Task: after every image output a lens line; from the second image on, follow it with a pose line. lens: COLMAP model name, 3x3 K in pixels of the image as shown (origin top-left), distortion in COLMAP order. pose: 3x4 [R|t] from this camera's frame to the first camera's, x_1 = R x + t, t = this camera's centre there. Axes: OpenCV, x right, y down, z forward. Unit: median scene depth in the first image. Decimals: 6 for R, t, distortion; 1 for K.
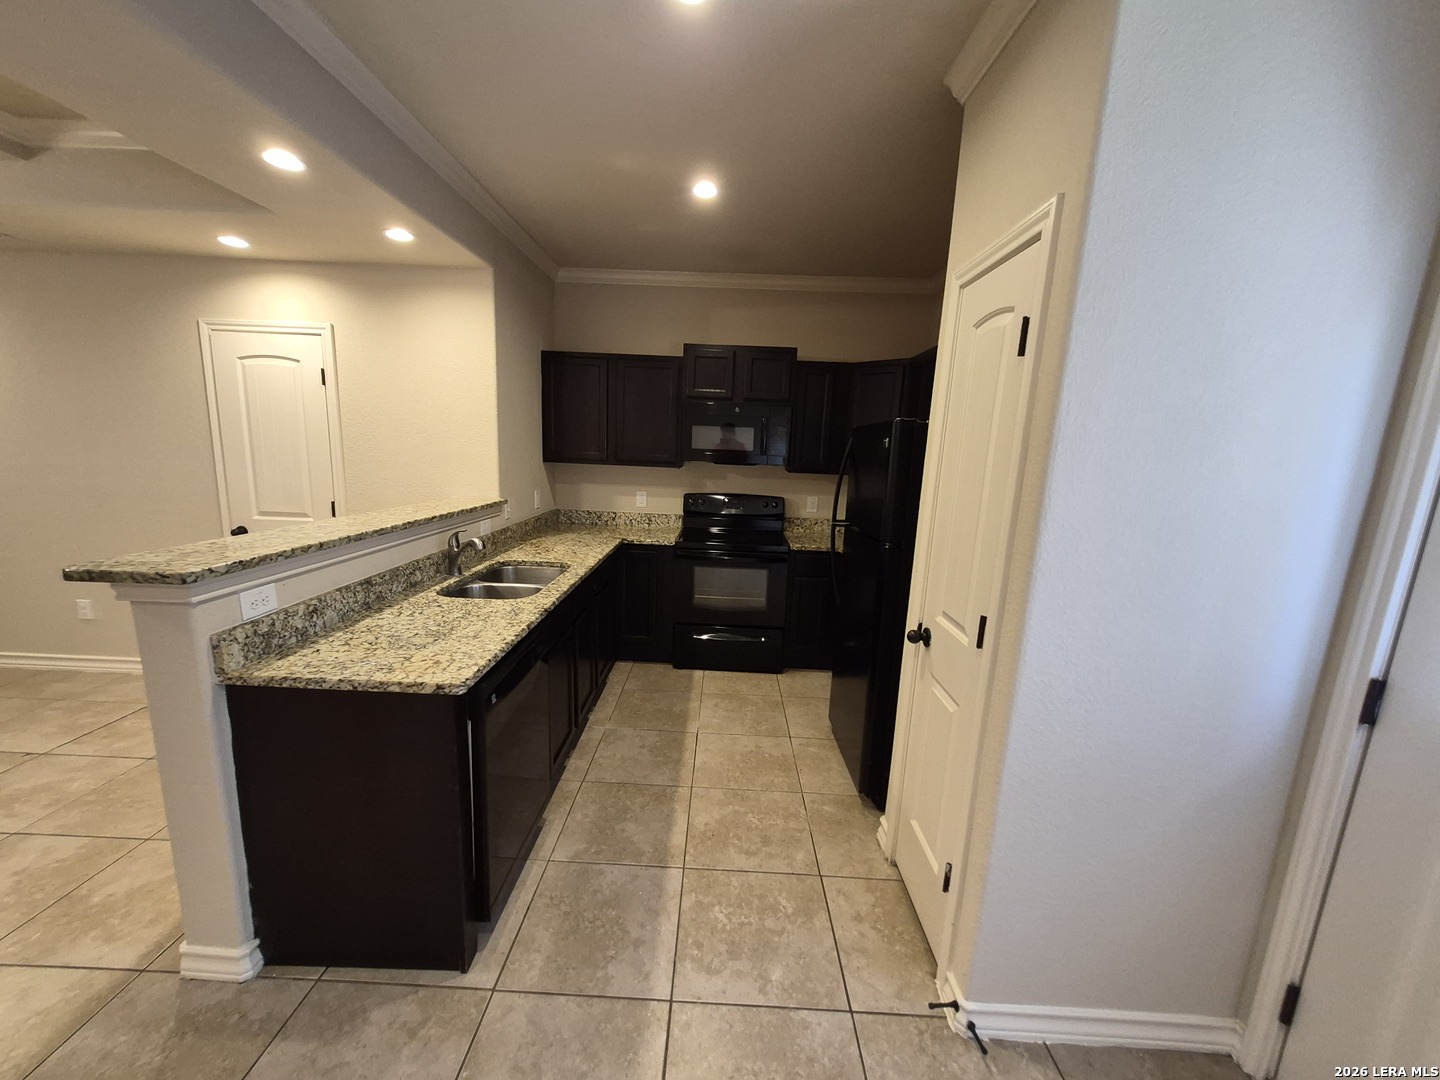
lens RADIAL K [[563.9, 0, 714.0], [0, 563.9, 547.0], [0, 0, 1]] dist [0.009985, -0.001057]
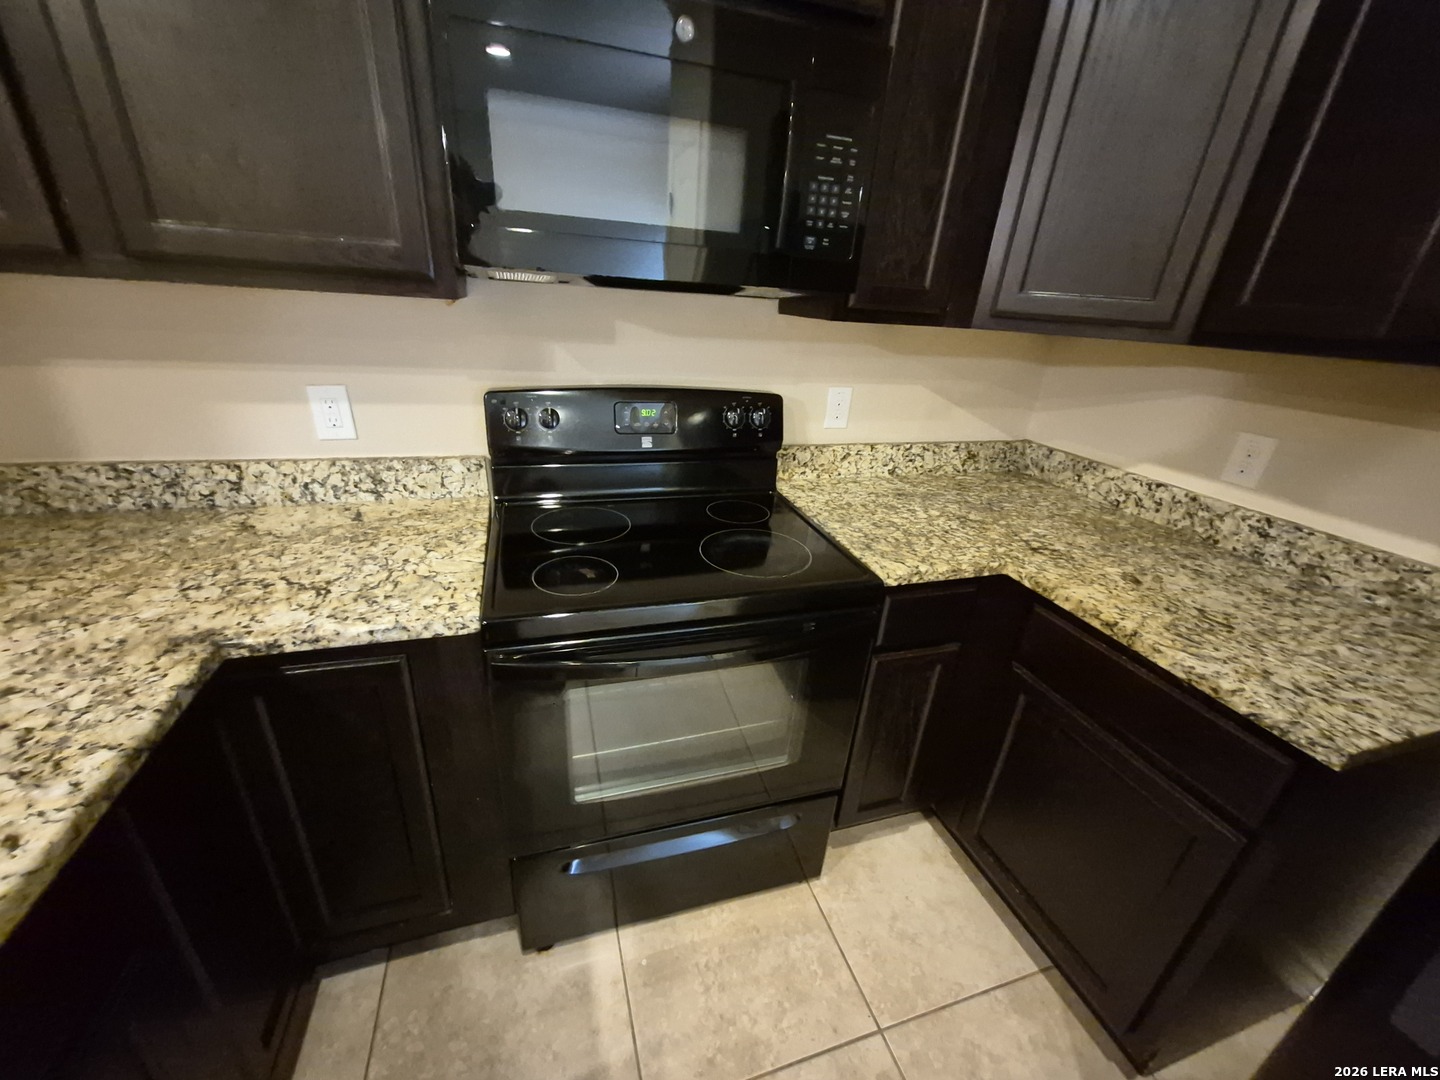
lens RADIAL K [[563.9, 0, 710.5], [0, 563.9, 537.6], [0, 0, 1]] dist [0.009985, -0.001057]
pose [[0.945796, -0.110969, 0.305215, -0.039081], [0.032919, 0.967729, 0.249834, -0.090472], [-0.323089, -0.226244, 0.918927, 0.656451]]
